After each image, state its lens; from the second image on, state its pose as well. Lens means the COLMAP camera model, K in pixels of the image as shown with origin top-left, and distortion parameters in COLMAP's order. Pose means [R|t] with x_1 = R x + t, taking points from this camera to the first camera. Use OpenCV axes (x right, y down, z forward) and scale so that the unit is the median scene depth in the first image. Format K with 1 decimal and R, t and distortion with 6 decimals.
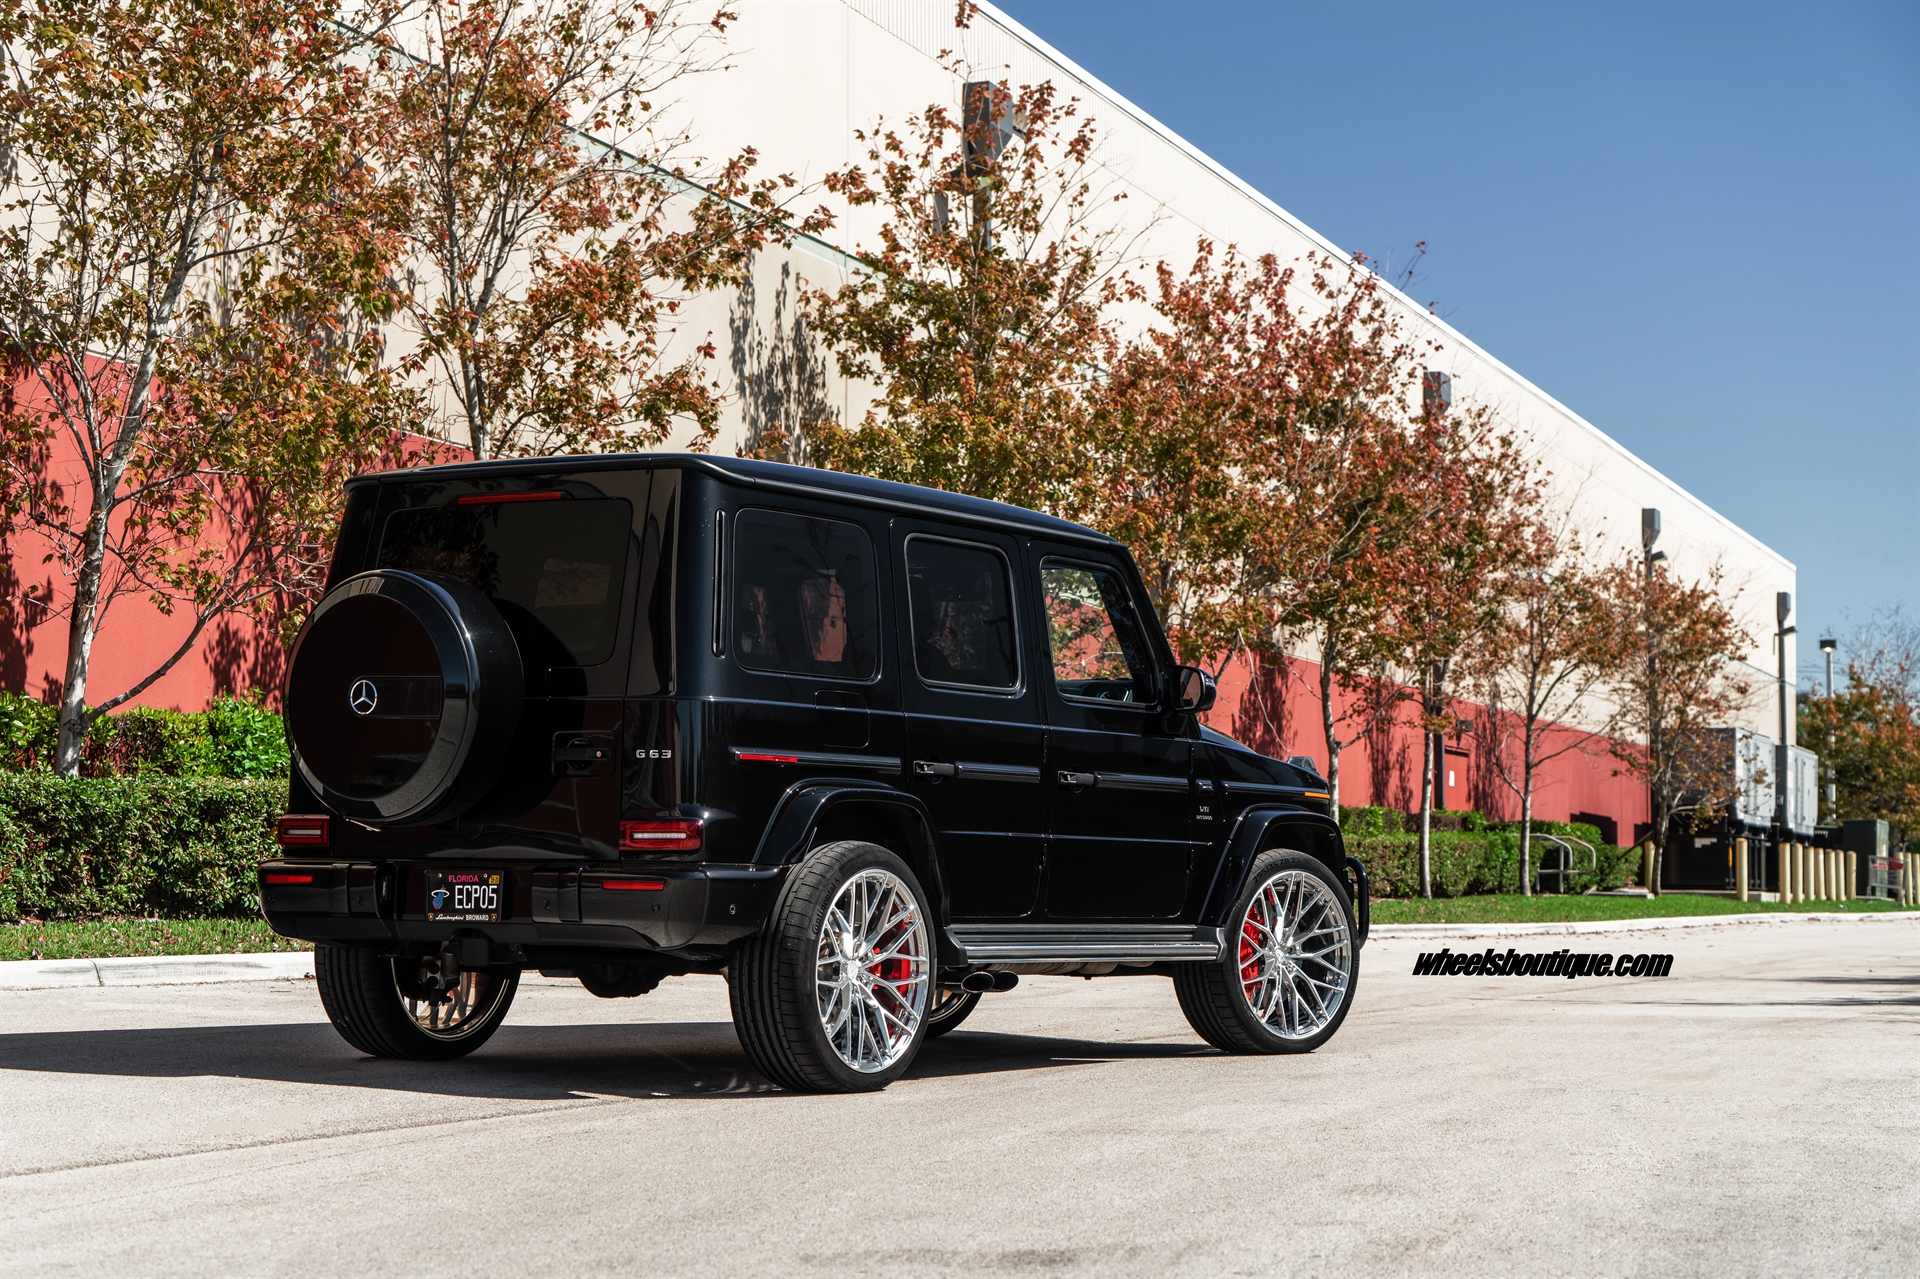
lens RADIAL K [[3611.3, 0, 960.0], [0, 3611.3, 639.5], [0, 0, 1]] dist [0.535424, -2.583354]
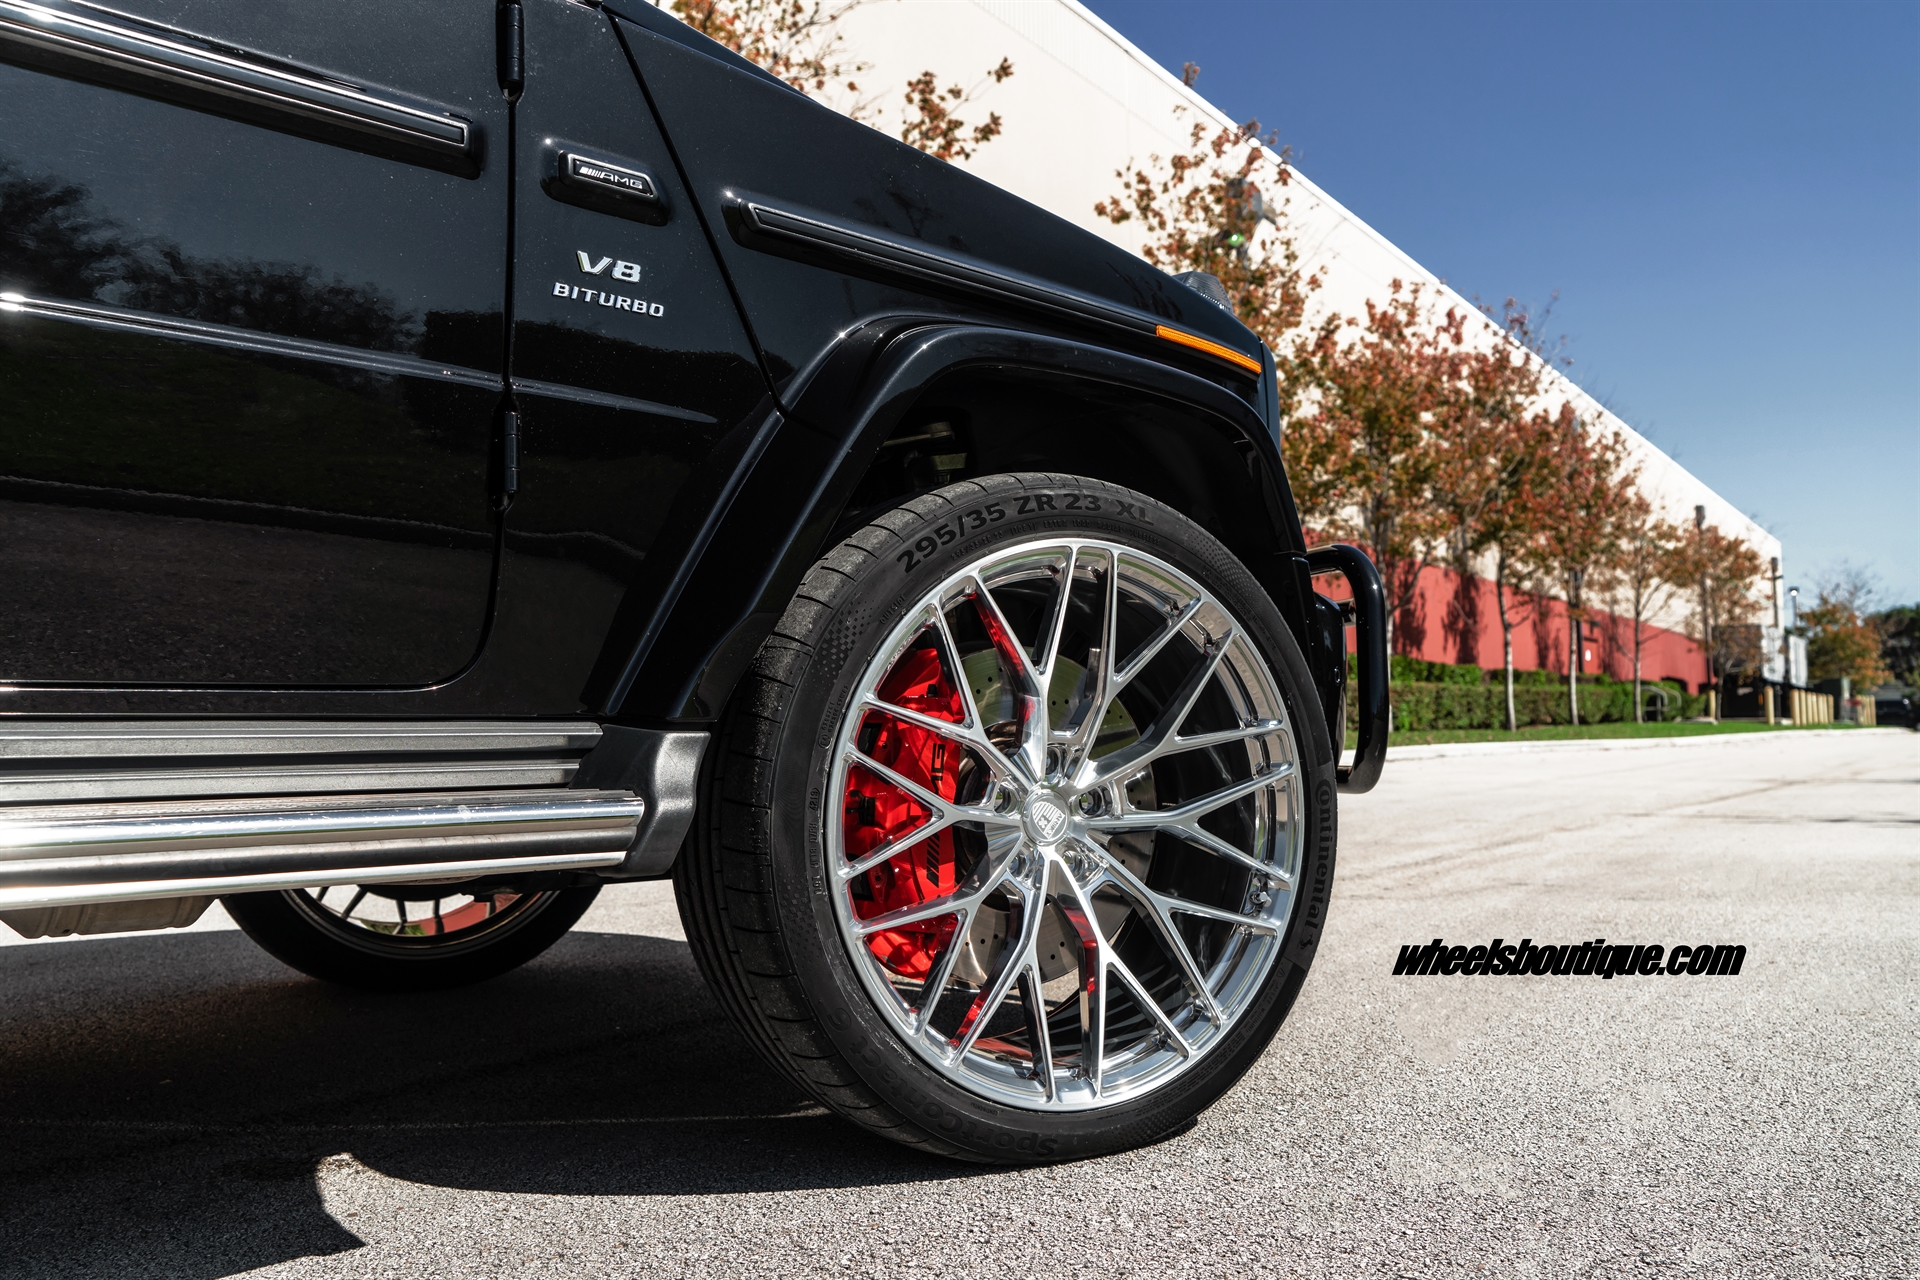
lens RADIAL K [[1694.1, 0, 962.5], [0, 1694.1, 591.7], [0, 0, 1]] dist [0.044705, 0.004488]
pose [[0.976291, -0.034806, -0.213644, 0.025707], [0.031736, 0.999338, -0.017785, 0.016064], [0.214122, 0.010583, 0.976750, 0.197462]]
